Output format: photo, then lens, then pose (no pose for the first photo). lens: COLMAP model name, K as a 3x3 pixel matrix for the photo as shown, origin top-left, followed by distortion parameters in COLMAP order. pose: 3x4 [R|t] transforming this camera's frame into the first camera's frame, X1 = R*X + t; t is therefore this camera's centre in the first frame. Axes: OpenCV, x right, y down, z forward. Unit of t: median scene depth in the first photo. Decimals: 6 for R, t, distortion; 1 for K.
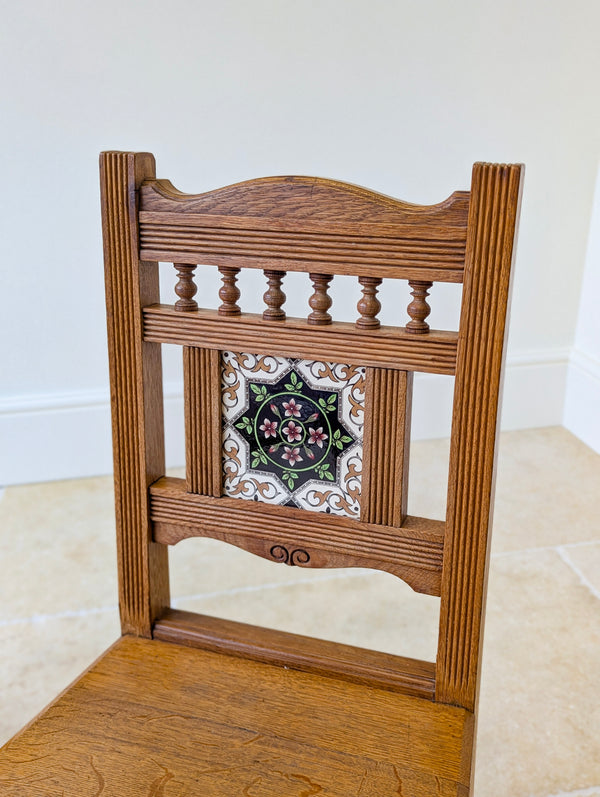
lens RADIAL K [[883.1, 0, 337.7], [0, 883.1, 397.9], [0, 0, 1]] dist [0.073322, 0.000000]
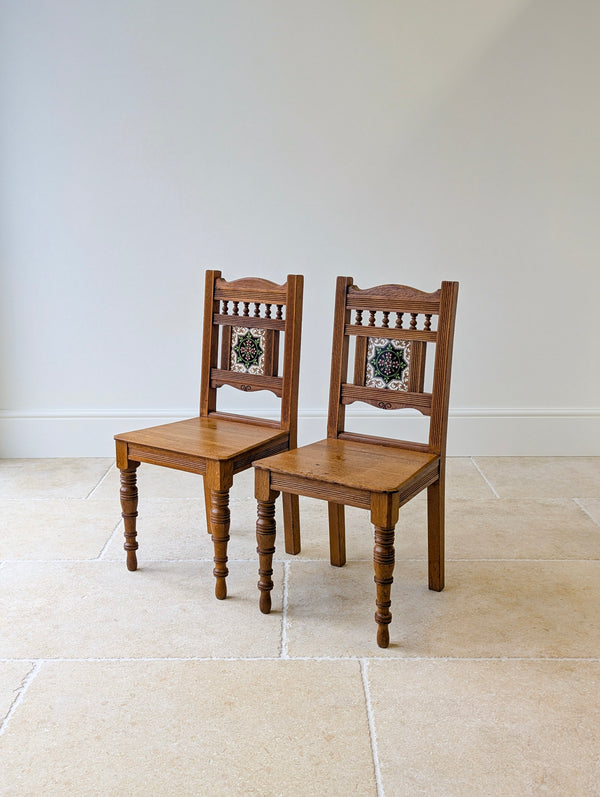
lens RADIAL K [[883.1, 0, 302.2], [0, 883.1, 396.8], [0, 0, 1]] dist [0.073322, 0.000000]
pose [[0.972603, 0.056952, -0.225389, 0.365463], [-0.094850, 0.982375, -0.161067, 0.688633], [0.212244, 0.178033, 0.960863, -2.059370]]
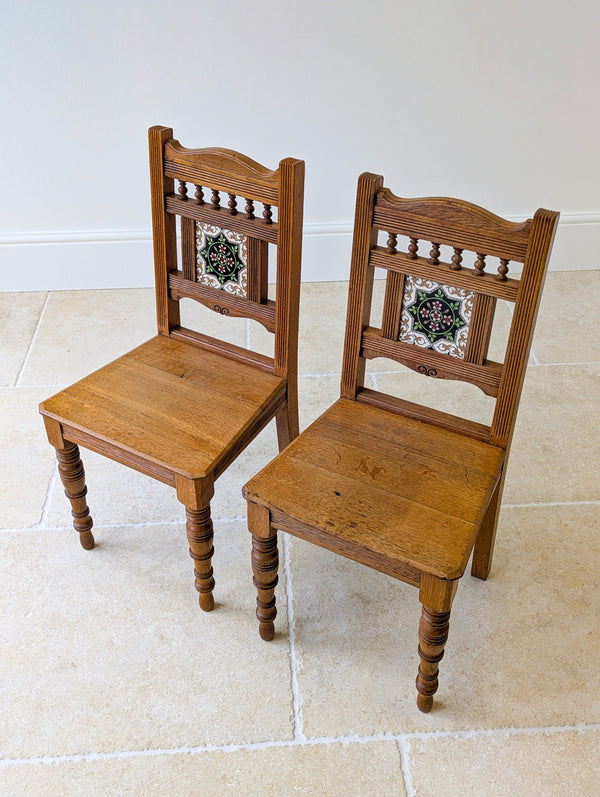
lens RADIAL K [[883.1, 0, 295.1], [0, 883.1, 390.2], [0, 0, 1]] dist [0.073322, 0.000000]
pose [[0.983394, 0.109225, -0.144938, -0.056005], [-0.069828, 0.964856, 0.253333, -0.303676], [0.167515, -0.239005, 0.956460, -1.129524]]
